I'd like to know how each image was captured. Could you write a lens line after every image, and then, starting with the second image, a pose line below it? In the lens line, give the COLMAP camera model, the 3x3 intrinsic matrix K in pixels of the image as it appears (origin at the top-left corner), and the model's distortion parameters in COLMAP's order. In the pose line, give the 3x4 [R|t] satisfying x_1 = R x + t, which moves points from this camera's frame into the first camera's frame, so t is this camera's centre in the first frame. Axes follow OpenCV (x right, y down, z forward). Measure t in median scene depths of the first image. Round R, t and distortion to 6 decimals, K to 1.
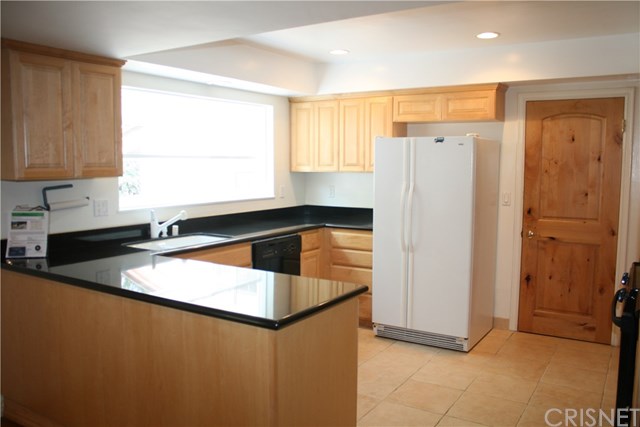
lens RADIAL K [[533.9, 0, 320.0], [0, 533.9, 213.5], [0, 0, 1]] dist [-0.166296, 0.136735]
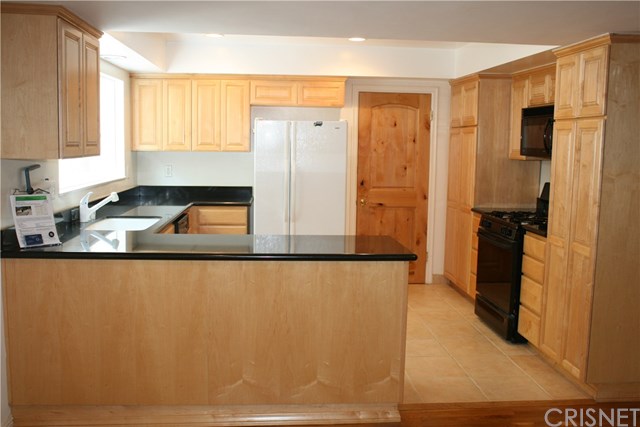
lens RADIAL K [[618.2, 0, 320.0], [0, 618.2, 213.5], [0, 0, 1]] dist [-0.115433, 0.004911]
pose [[0.800114, -0.057359, 0.597100, -0.559653], [0.042571, 0.998338, 0.038857, 0.006396], [-0.598336, -0.005671, 0.801225, -0.094147]]
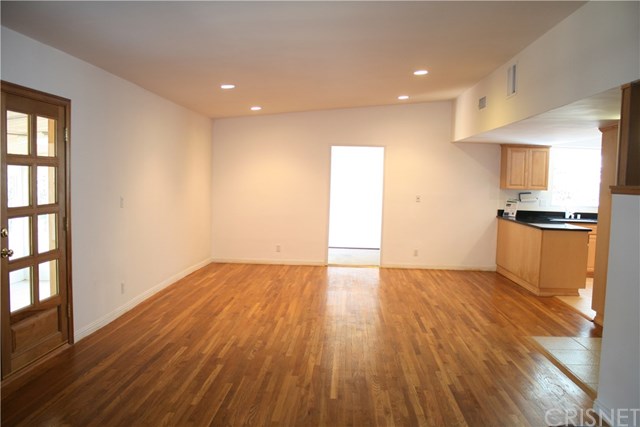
lens RADIAL K [[533.9, 0, 320.0], [0, 533.9, 213.5], [0, 0, 1]] dist [-0.166296, 0.136735]
pose [[0.493489, 0.070283, -0.866908, 1.004041], [-0.109855, 0.993784, 0.018034, 0.091981], [0.862786, 0.086335, 0.498142, -0.956029]]
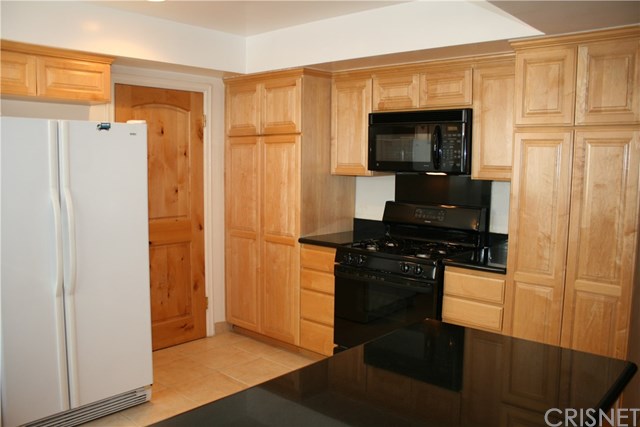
lens RADIAL K [[533.9, 0, 320.0], [0, 533.9, 213.5], [0, 0, 1]] dist [-0.166296, 0.136735]
pose [[0.168785, -0.096911, 0.980877, -0.386007], [0.082388, 0.993059, 0.083938, -0.054372], [-0.982204, 0.066645, 0.175598, 0.564589]]
